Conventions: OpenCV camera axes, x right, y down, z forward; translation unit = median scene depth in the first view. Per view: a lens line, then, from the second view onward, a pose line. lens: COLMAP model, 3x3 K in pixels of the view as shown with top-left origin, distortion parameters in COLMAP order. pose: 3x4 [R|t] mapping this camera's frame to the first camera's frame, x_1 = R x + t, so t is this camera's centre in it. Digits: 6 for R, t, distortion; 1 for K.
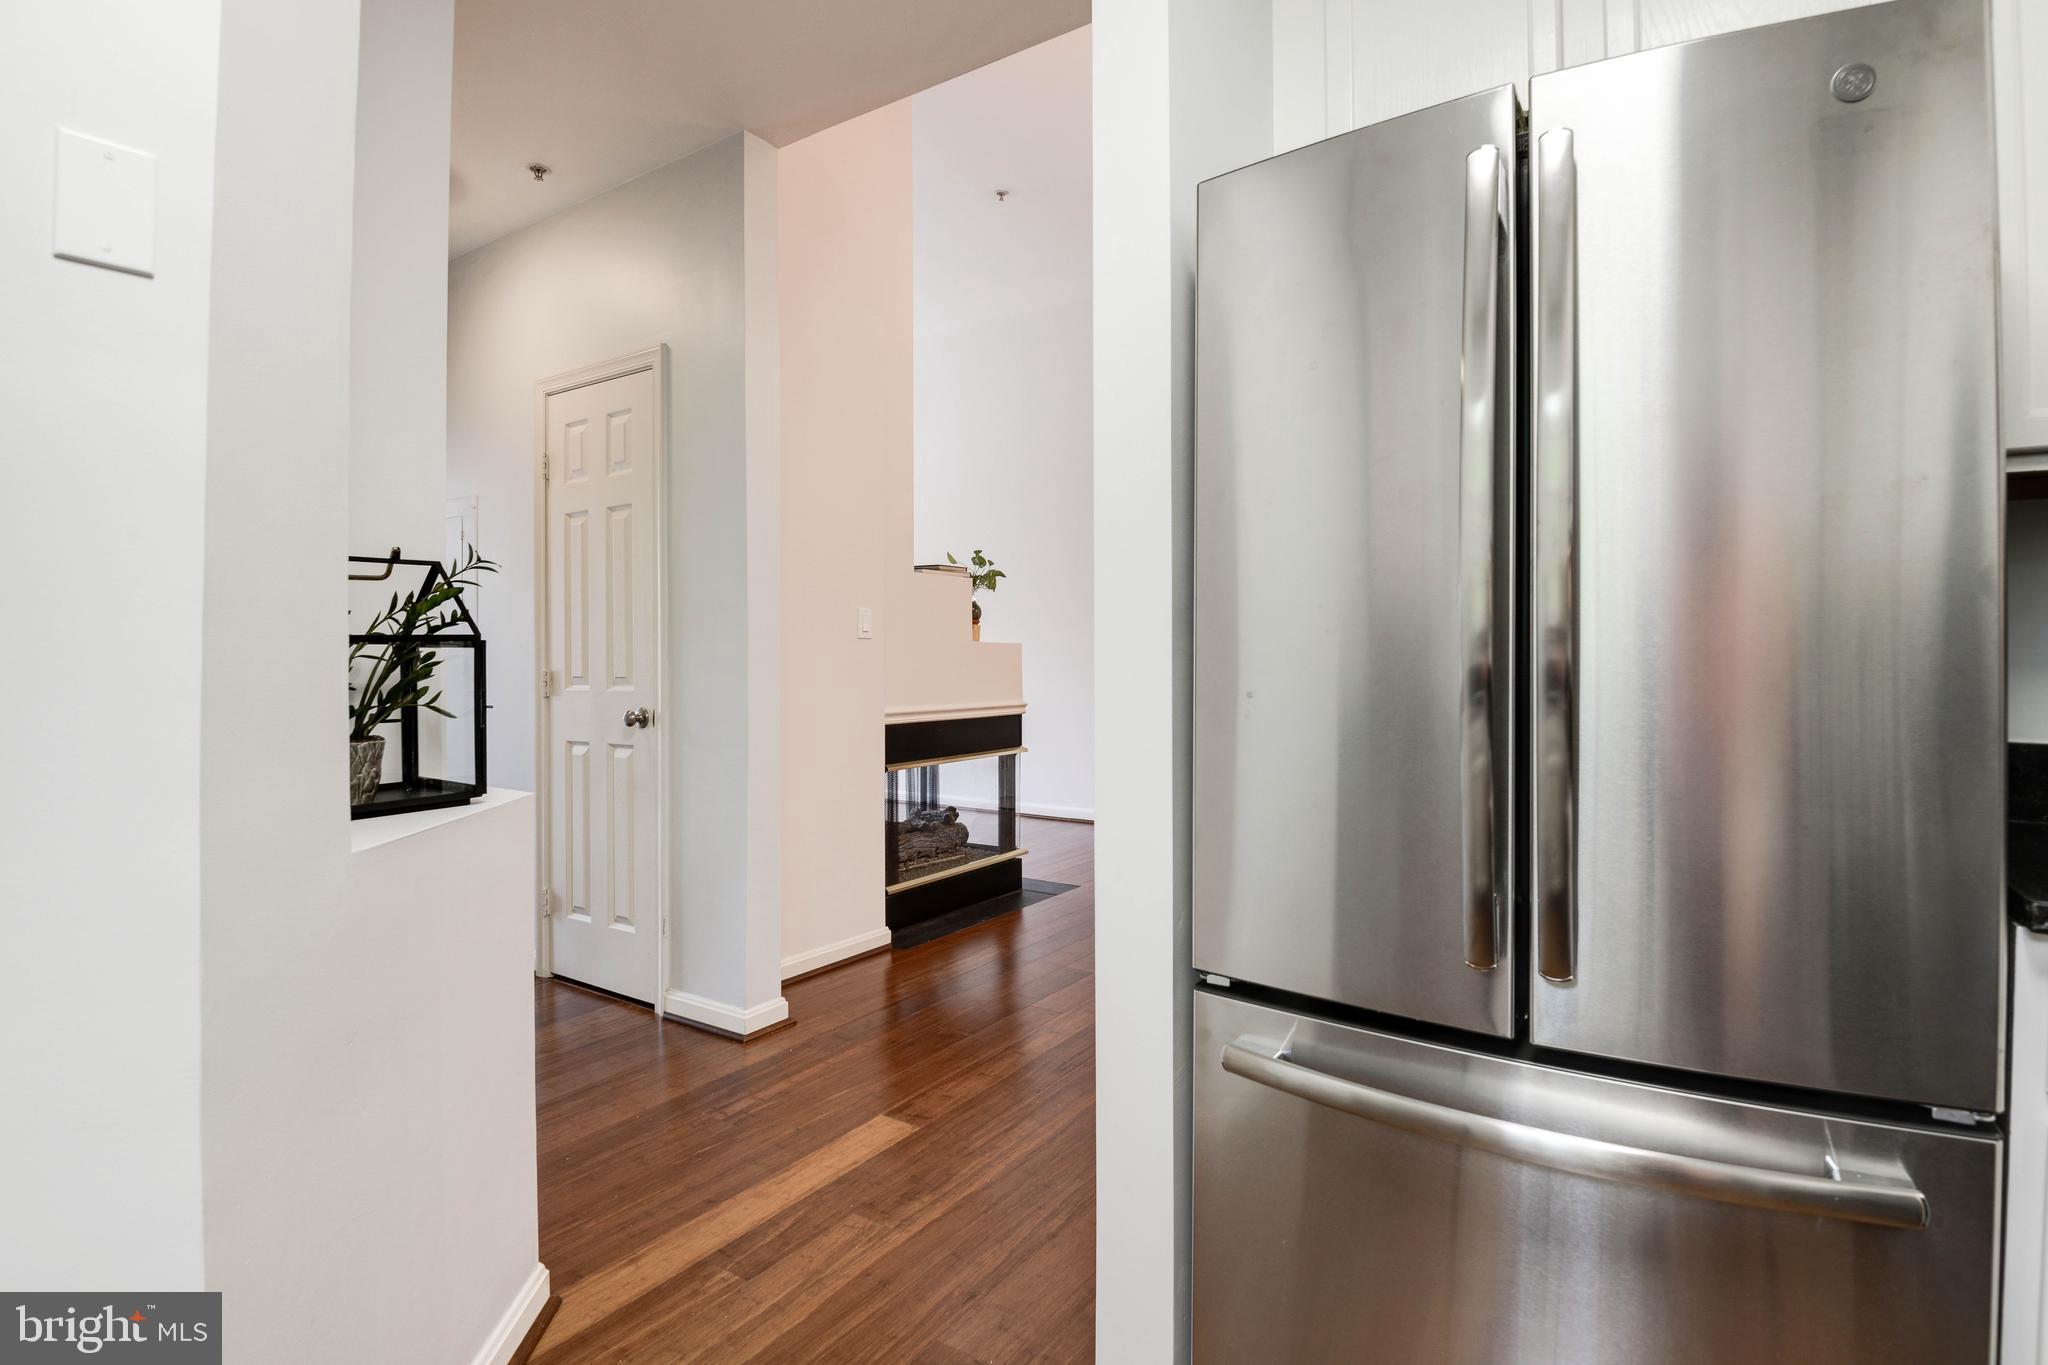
lens RADIAL K [[981.9, 0, 1041.2], [0, 981.9, 673.8], [0, 0, 1]] dist [0.019484, -0.024875]
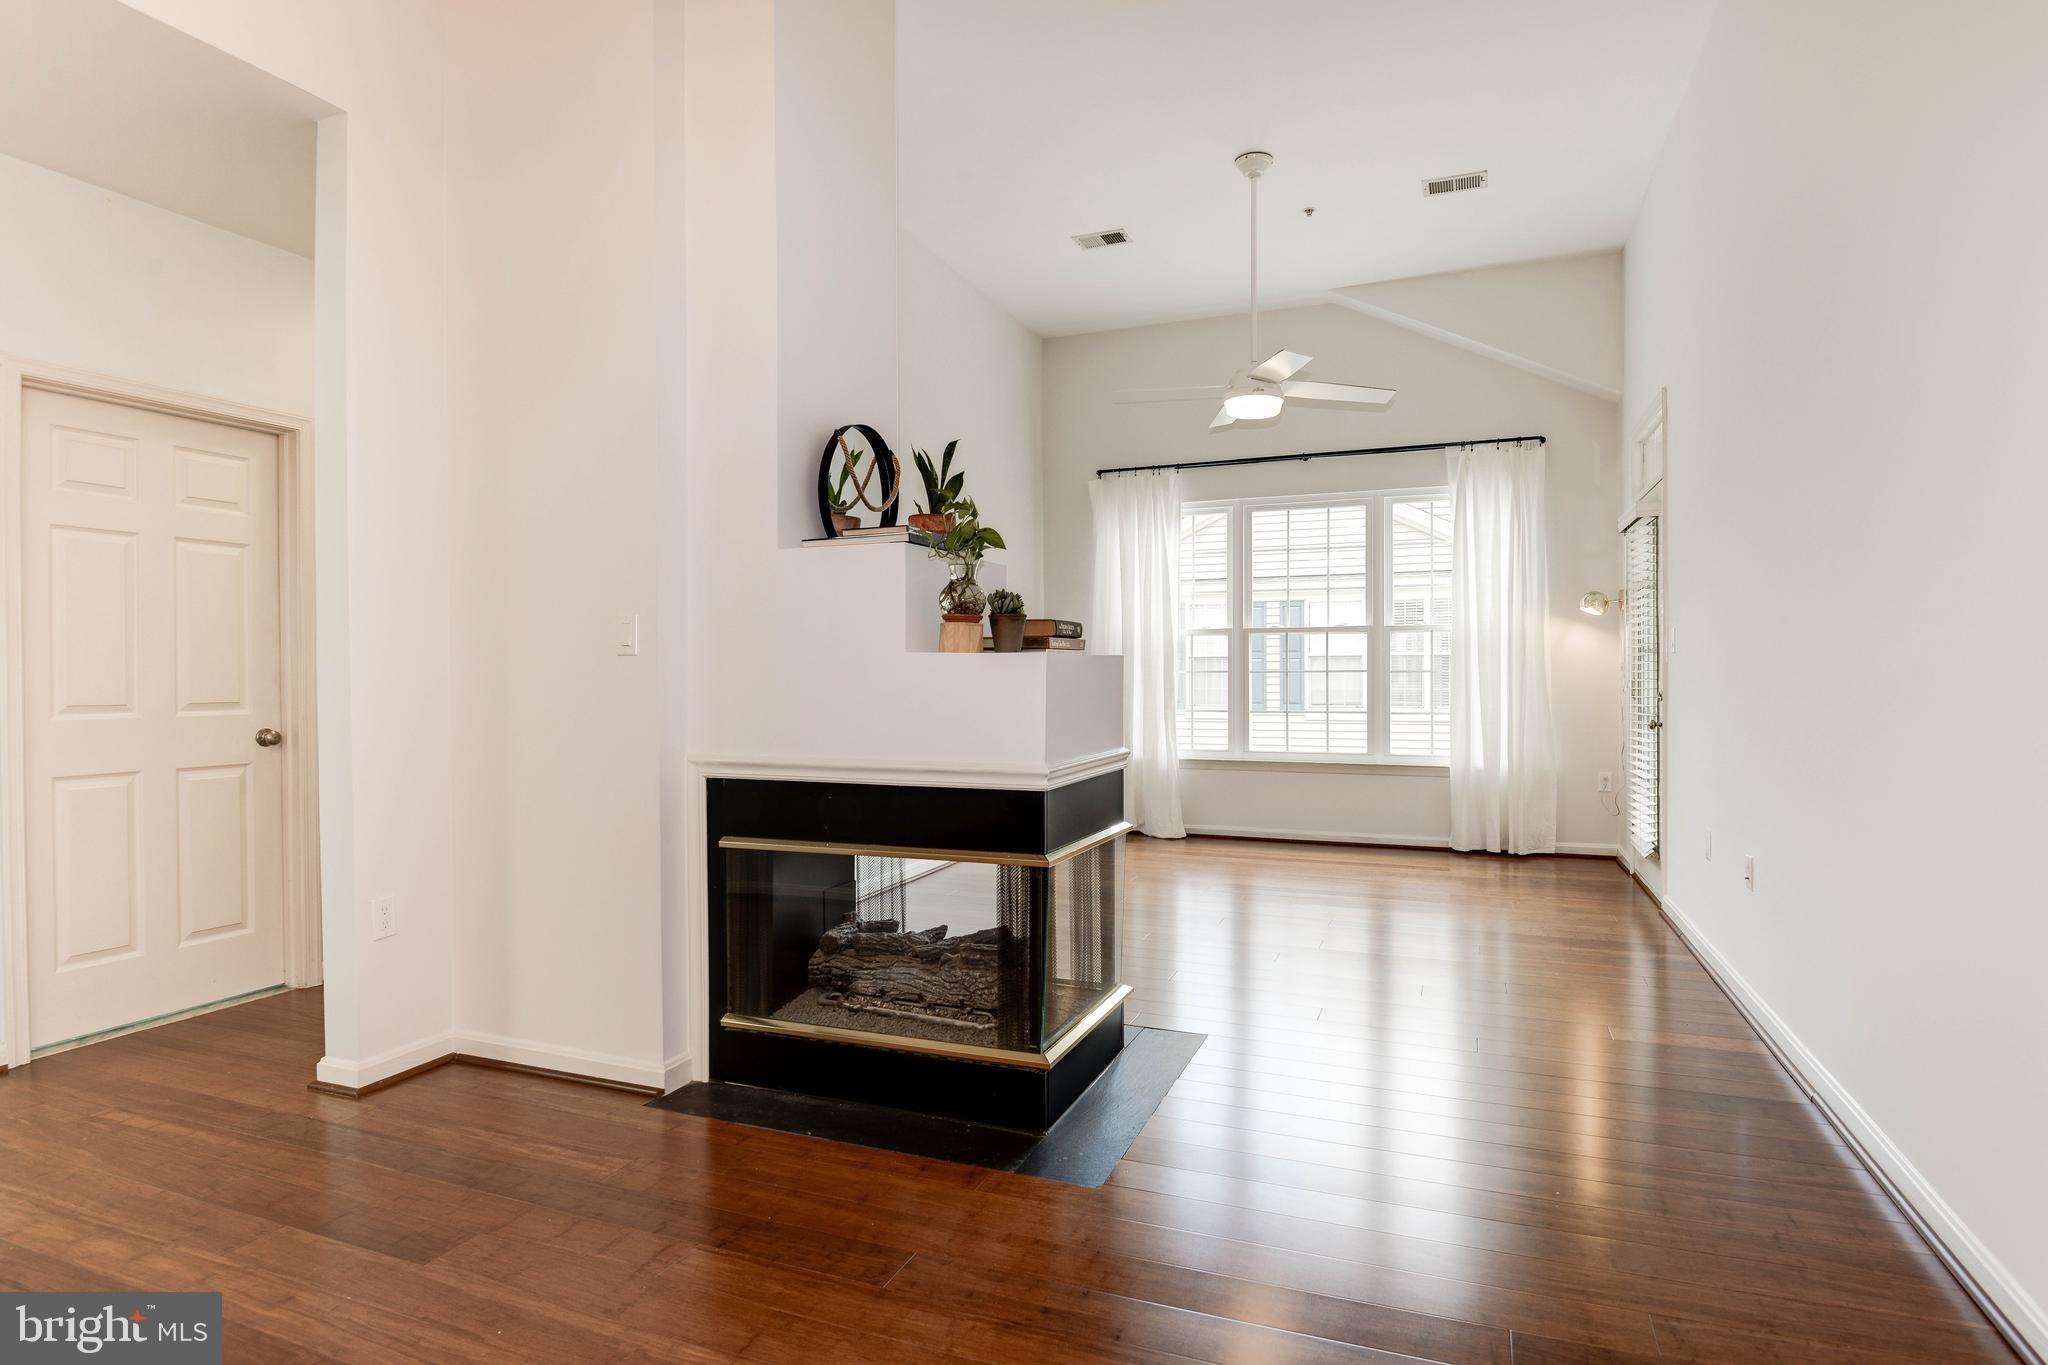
lens RADIAL K [[1082.9, 0, 1036.5], [0, 1082.9, 680.4], [0, 0, 1]] dist [0.032791, -0.036014]
pose [[0.209742, 0.010959, -0.977695, 1.559395], [-0.006909, 0.999929, 0.009726, -0.062532], [0.977732, 0.004715, 0.209803, 2.622904]]
